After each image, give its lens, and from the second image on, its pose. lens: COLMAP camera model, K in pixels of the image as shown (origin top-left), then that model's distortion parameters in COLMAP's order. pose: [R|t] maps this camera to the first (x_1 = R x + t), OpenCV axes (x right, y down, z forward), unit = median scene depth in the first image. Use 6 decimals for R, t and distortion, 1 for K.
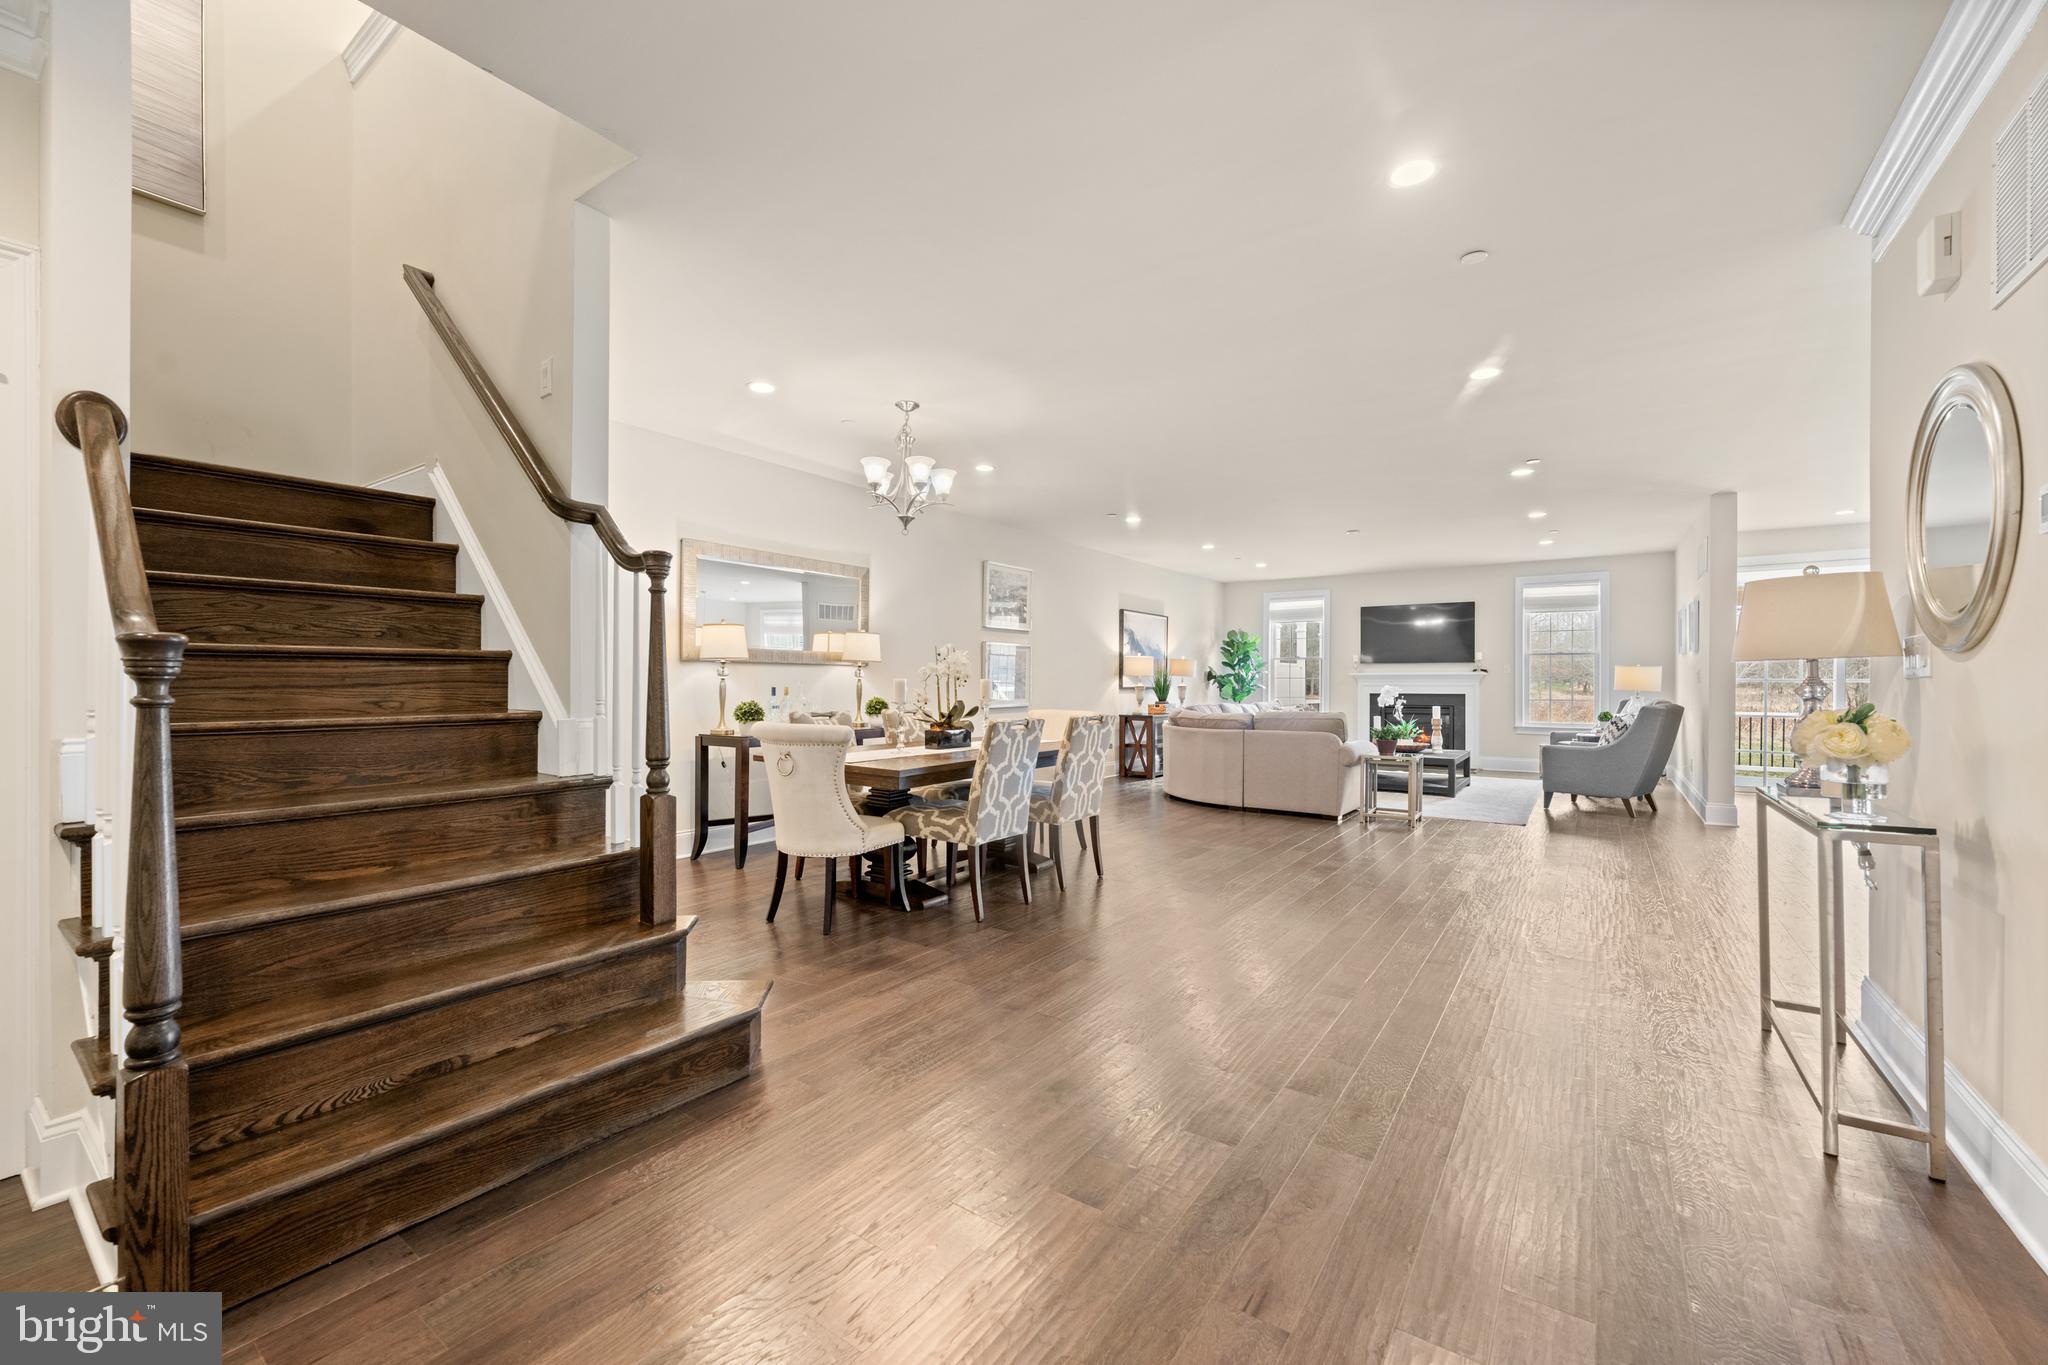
lens RADIAL K [[804.7, 0, 1024.0], [0, 804.7, 682.5], [0, 0, 1]] dist [0.001276, 0.000080]
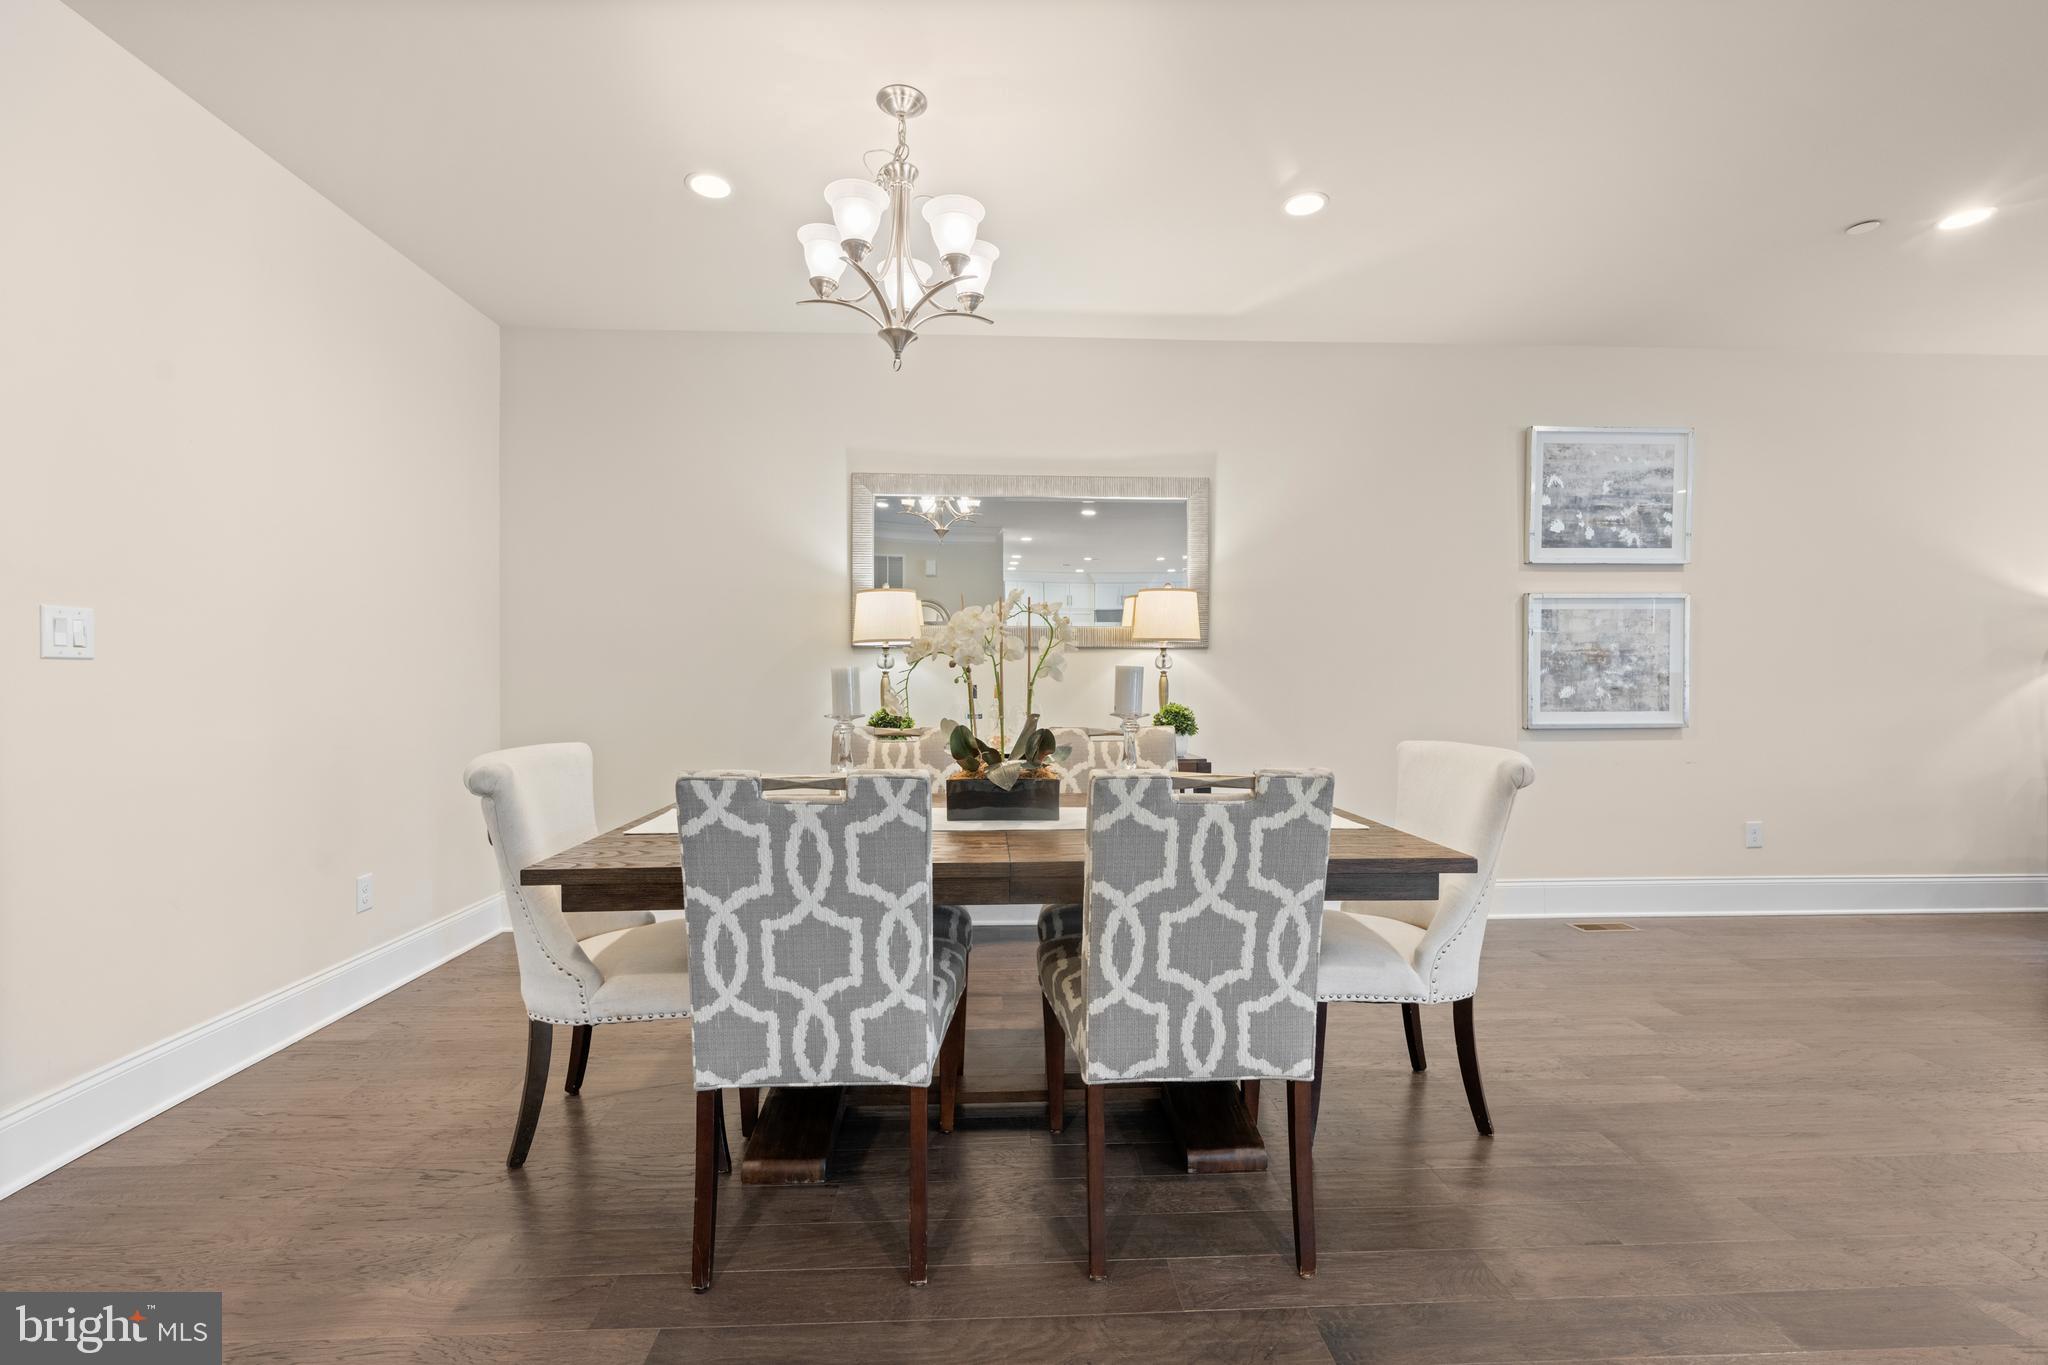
lens RADIAL K [[1010.7, 0, 1027.9], [0, 1010.7, 662.5], [0, 0, 1]] dist [-0.000159, -0.000126]
pose [[0.630478, -0.029193, -0.775658, 0.180874], [0.002528, 0.999364, -0.035557, 0.005255], [0.776203, 0.020457, 0.630151, 0.343944]]
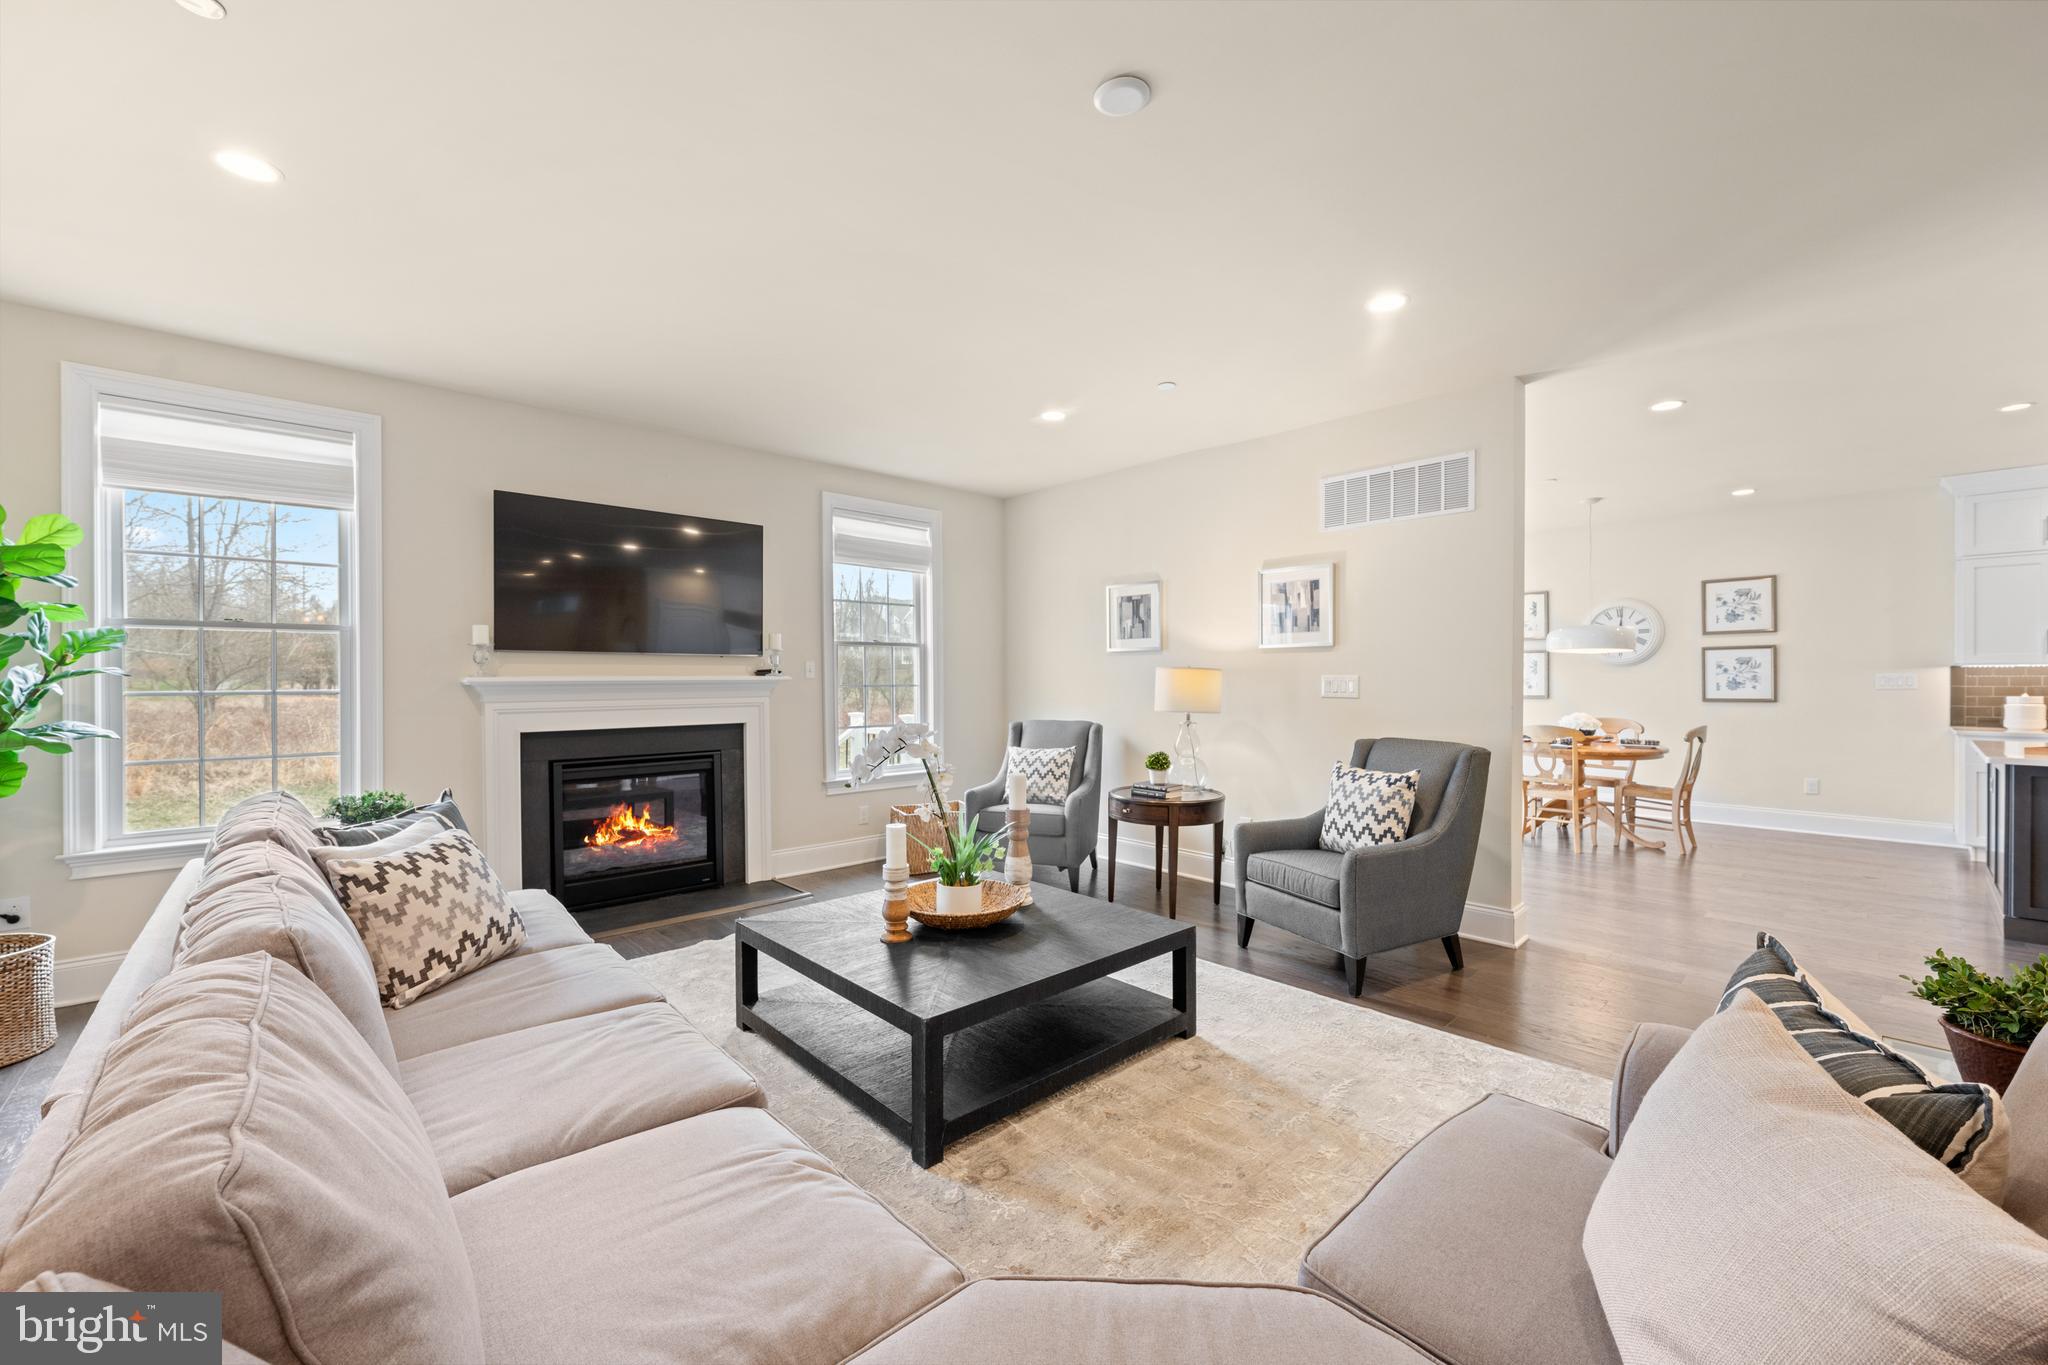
lens RADIAL K [[804.7, 0, 1024.0], [0, 804.7, 682.5], [0, 0, 1]] dist [0.001276, 0.000080]
pose [[0.220298, -0.011500, 0.975365, 0.157937], [0.002659, 0.999934, 0.011189, -0.016137], [-0.975429, 0.000128, 0.220314, 0.879159]]
